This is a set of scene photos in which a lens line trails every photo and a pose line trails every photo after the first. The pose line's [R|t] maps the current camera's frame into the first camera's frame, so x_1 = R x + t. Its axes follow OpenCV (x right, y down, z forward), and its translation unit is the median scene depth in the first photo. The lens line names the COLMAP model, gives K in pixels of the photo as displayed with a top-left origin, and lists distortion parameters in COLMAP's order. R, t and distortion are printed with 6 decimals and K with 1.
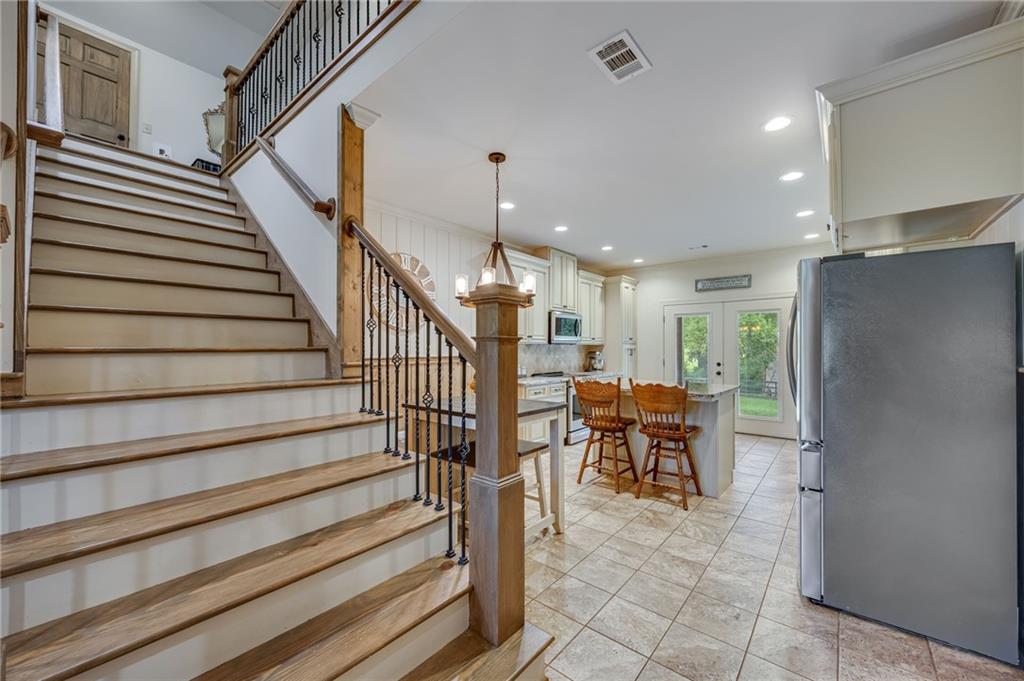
lens RADIAL K [[396.1, 0, 515.4], [0, 396.1, 338.9], [0, 0, 1]] dist [-0.000617, -0.000036]
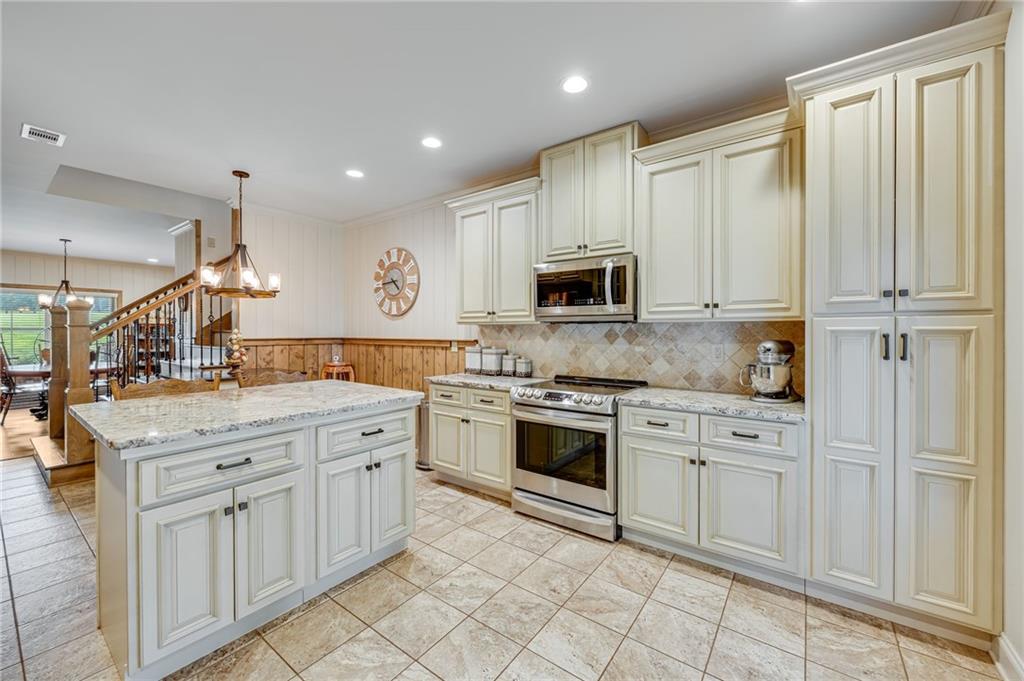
lens RADIAL K [[396.1, 0, 515.4], [0, 396.1, 338.9], [0, 0, 1]] dist [-0.000617, -0.000036]
pose [[0.062103, 0.010929, -0.998010, 0.588206], [0.016329, 0.999795, 0.011965, 0.025471], [0.997936, -0.017040, 0.061911, 0.841509]]
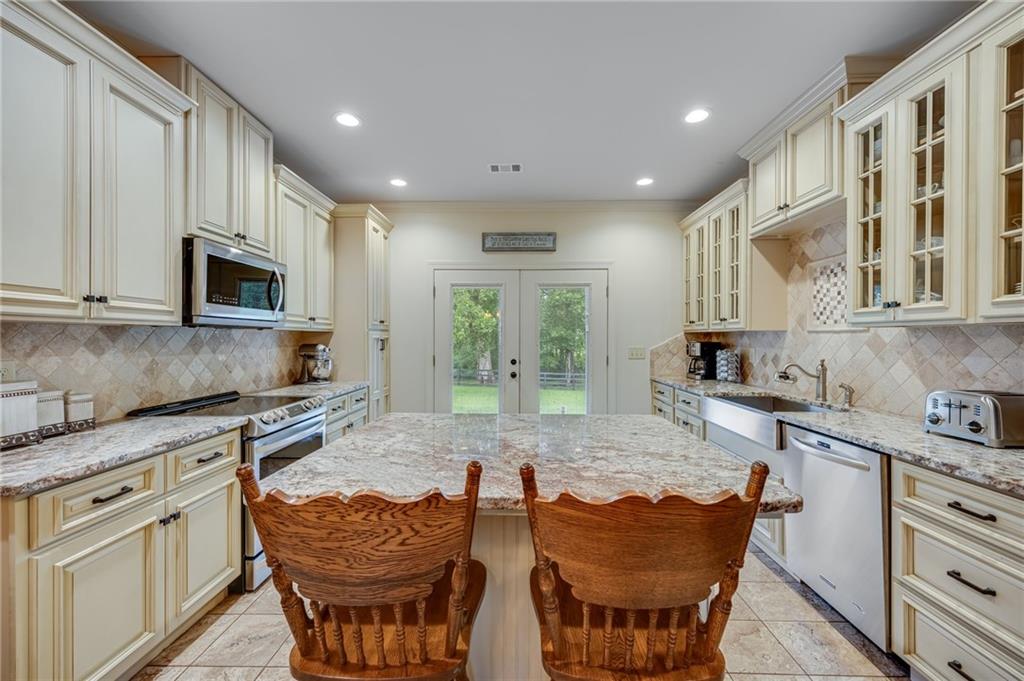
lens RADIAL K [[415.3, 0, 511.4], [0, 415.3, 344.2], [0, 0, 1]] dist [0.000215, 0.000029]
pose [[0.787231, -0.007940, 0.616607, 0.076465], [-0.015104, 0.999369, 0.032151, 0.011590], [-0.616474, -0.034624, 0.786614, 0.461910]]
